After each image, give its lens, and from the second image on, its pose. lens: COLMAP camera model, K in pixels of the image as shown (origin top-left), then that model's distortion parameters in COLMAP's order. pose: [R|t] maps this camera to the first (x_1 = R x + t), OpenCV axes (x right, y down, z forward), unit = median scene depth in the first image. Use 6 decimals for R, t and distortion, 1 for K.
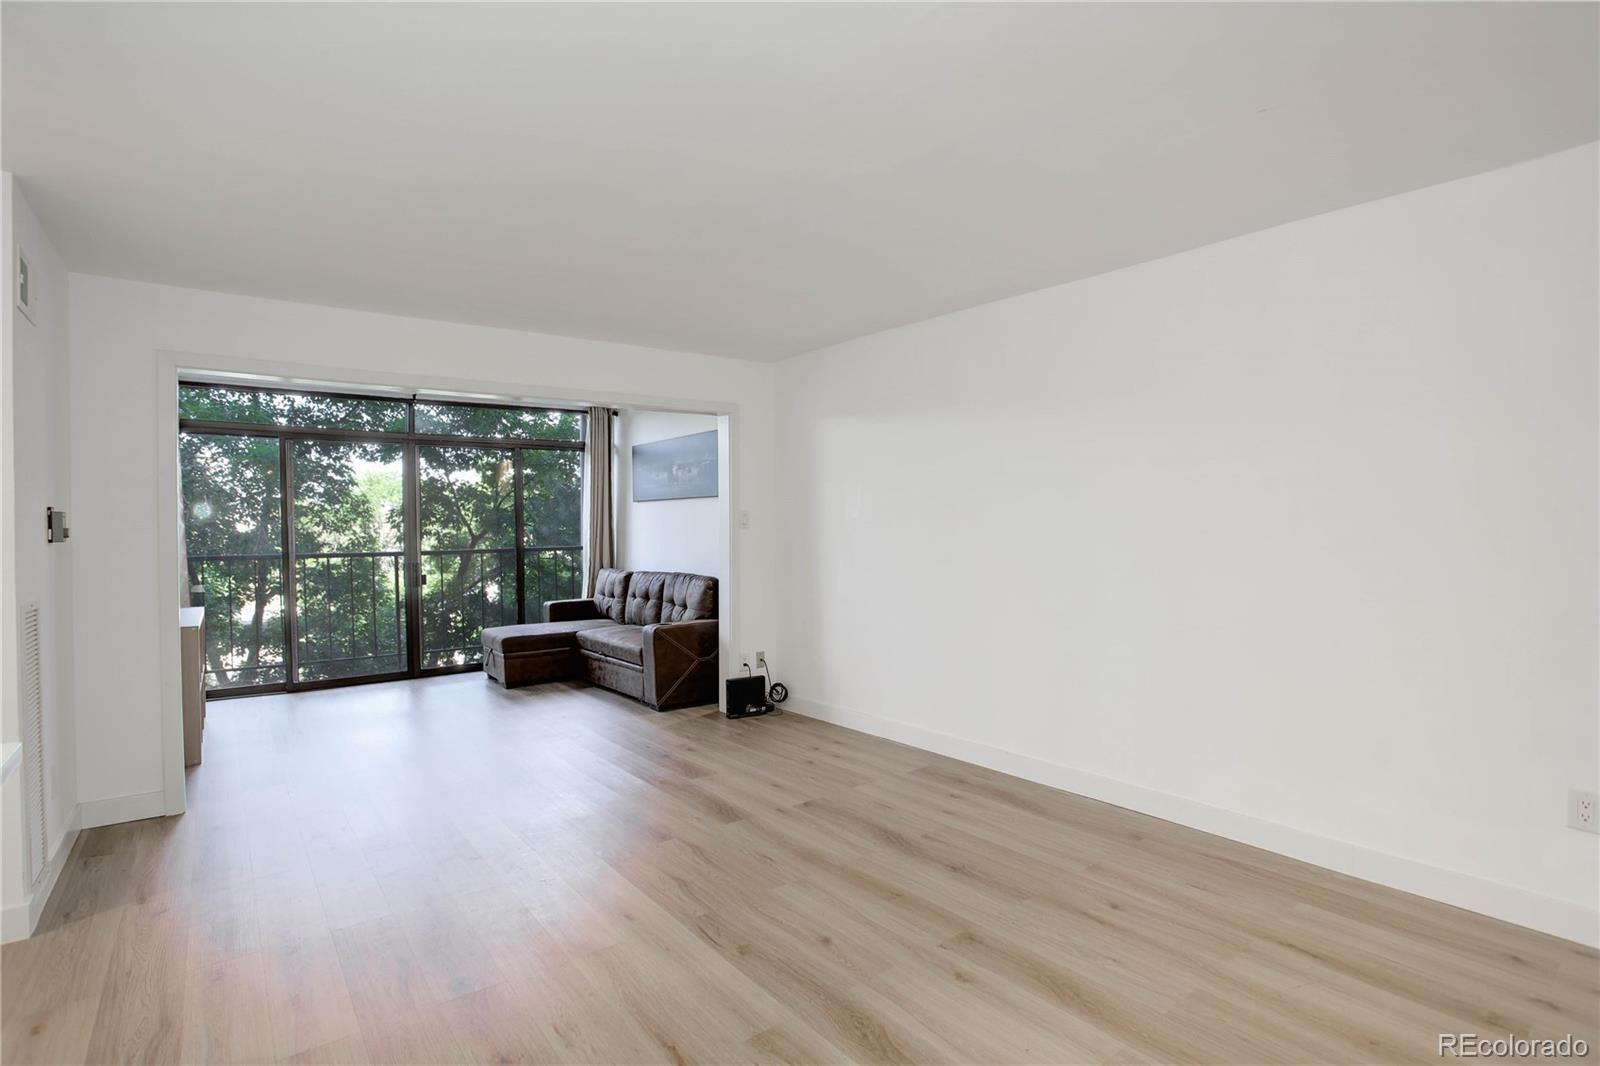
lens RADIAL K [[777.4, 0, 803.0], [0, 777.4, 537.4], [0, 0, 1]] dist [-0.044372, 0.005344]
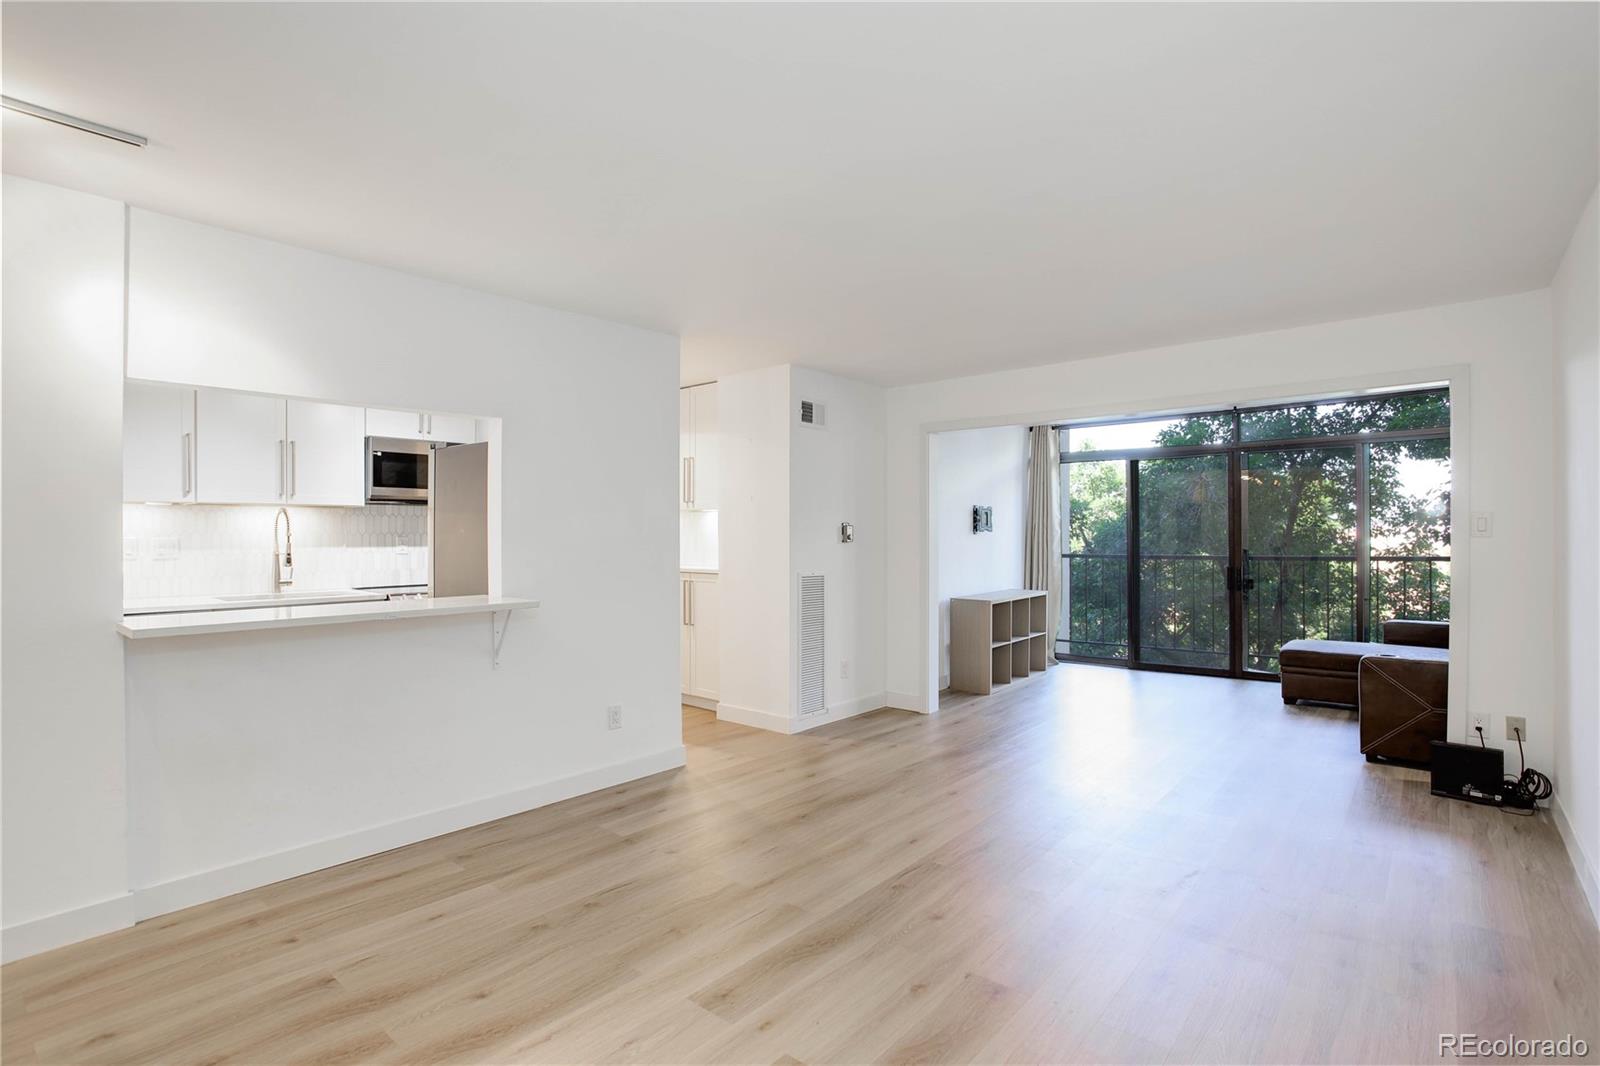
lens RADIAL K [[777.4, 0, 803.0], [0, 777.4, 536.7], [0, 0, 1]] dist [-0.044372, 0.005344]
pose [[0.211791, 0.006042, -0.977296, 0.405841], [-0.010306, 0.999939, 0.003949, -0.006131], [0.977261, 0.009235, 0.211840, 0.223980]]
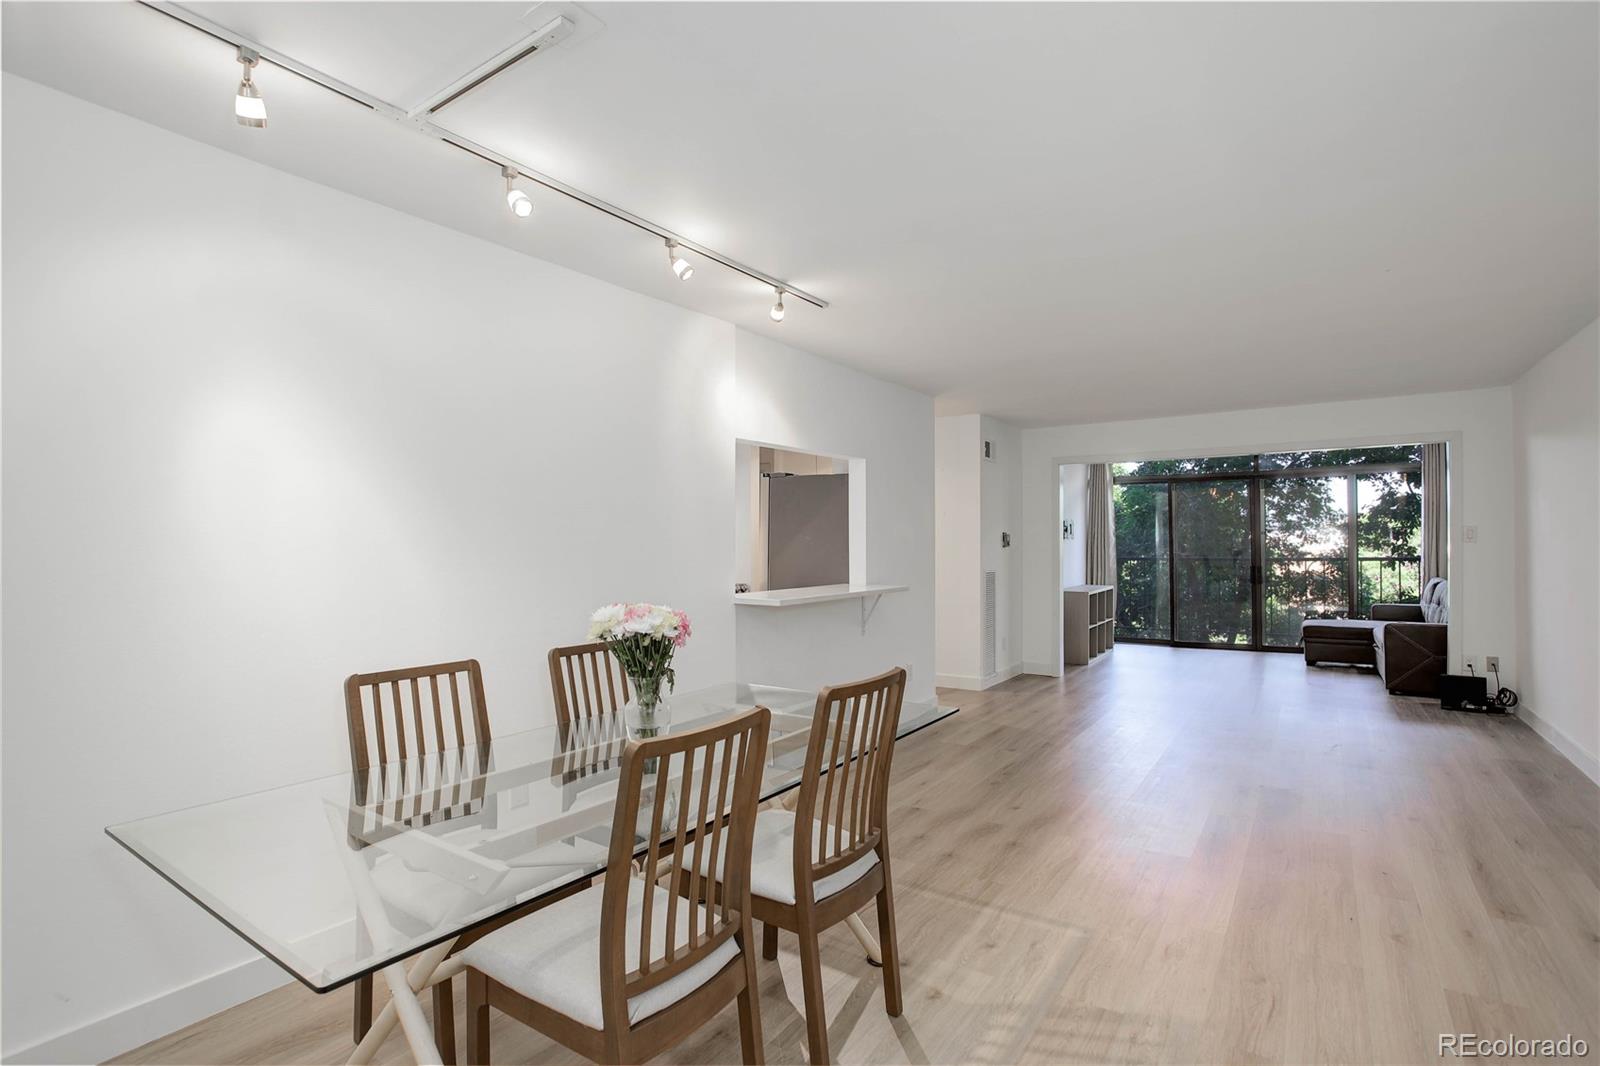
lens RADIAL K [[777.4, 0, 804.5], [0, 777.4, 539.2], [0, 0, 1]] dist [-0.044372, 0.005344]
pose [[0.314976, -0.001362, -0.949099, 0.562470], [-0.009415, 0.999945, -0.004559, -0.000678], [0.949053, 0.010372, 0.314946, -0.201044]]
